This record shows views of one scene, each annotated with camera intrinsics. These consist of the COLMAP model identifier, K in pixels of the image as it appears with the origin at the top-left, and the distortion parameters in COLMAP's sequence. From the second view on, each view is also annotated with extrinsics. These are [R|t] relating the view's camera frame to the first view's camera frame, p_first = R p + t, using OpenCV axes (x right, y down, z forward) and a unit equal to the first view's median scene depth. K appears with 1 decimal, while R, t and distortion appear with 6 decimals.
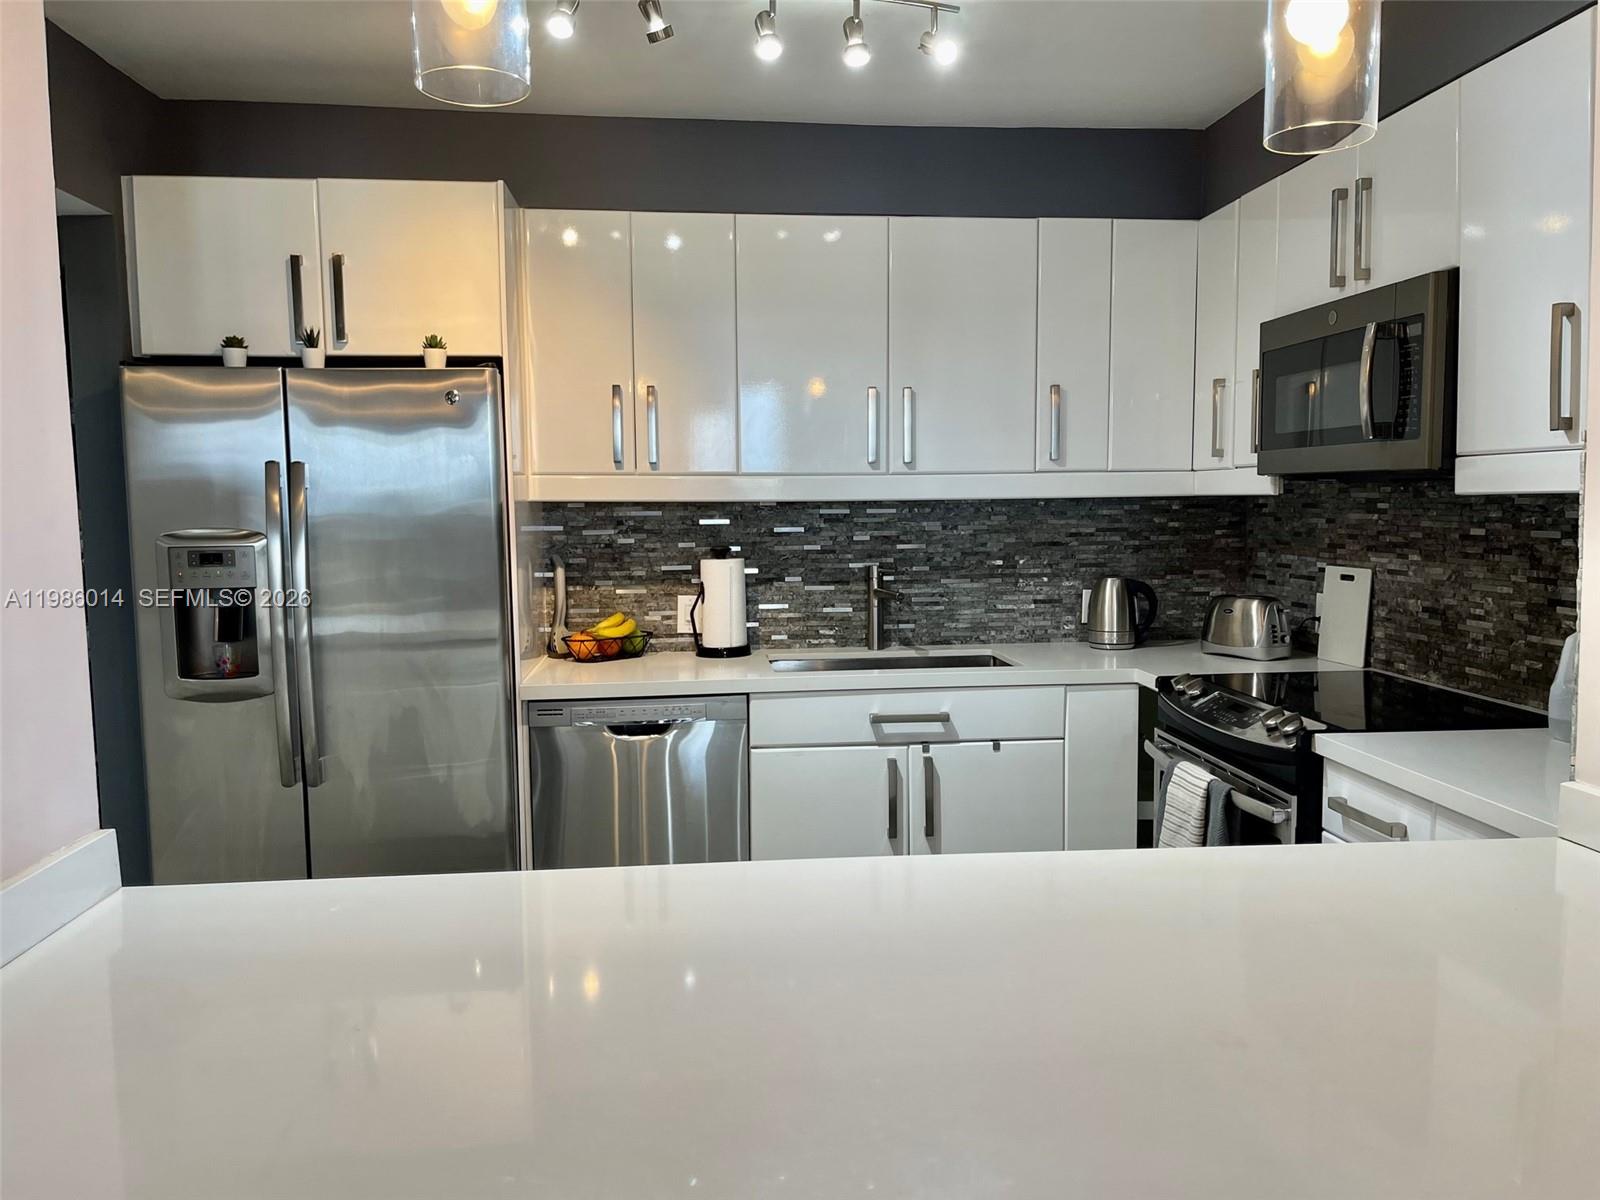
lens RADIAL K [[1232.6, 0, 807.9], [0, 1232.6, 632.2], [0, 0, 1]] dist [0.059995, -0.103246]
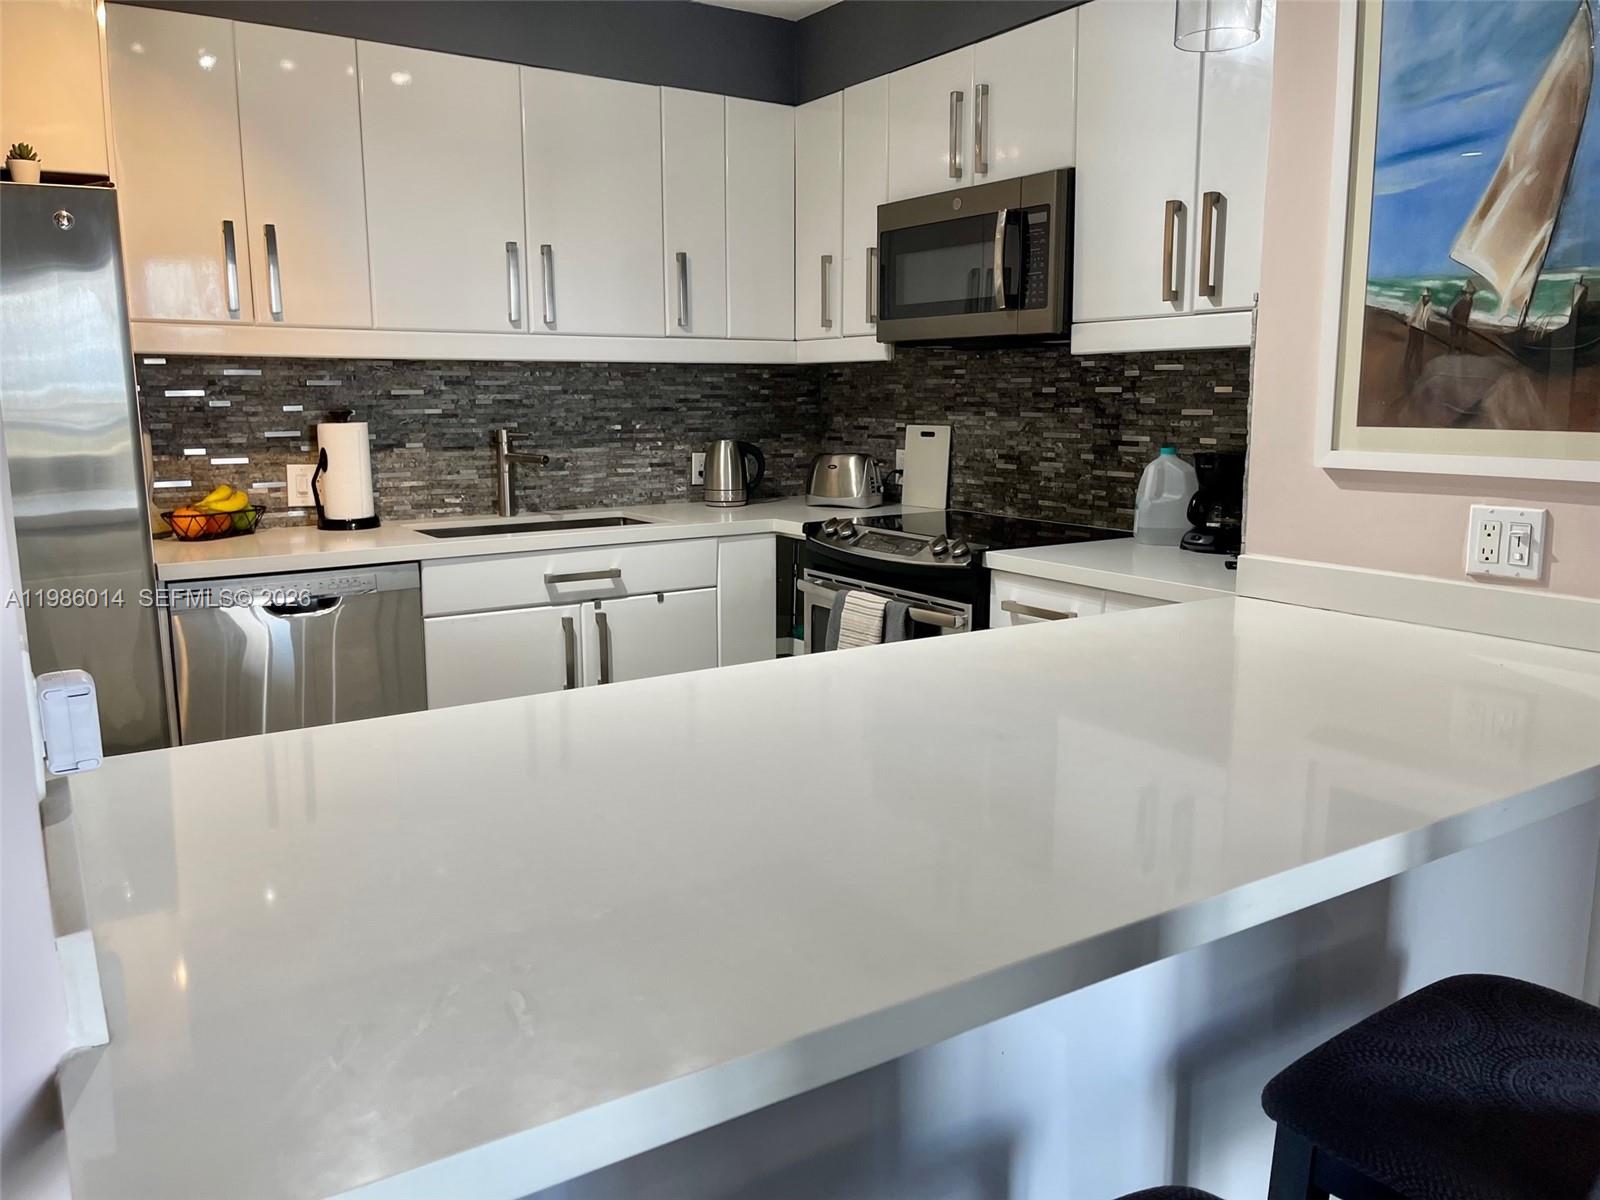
lens RADIAL K [[1232.6, 0, 807.9], [0, 1232.6, 632.2], [0, 0, 1]] dist [0.059995, -0.103246]
pose [[0.874907, -0.085449, 0.476693, -0.227082], [0.046823, 0.994625, 0.092353, 0.027706], [-0.482022, -0.058480, 0.874205, 0.010149]]
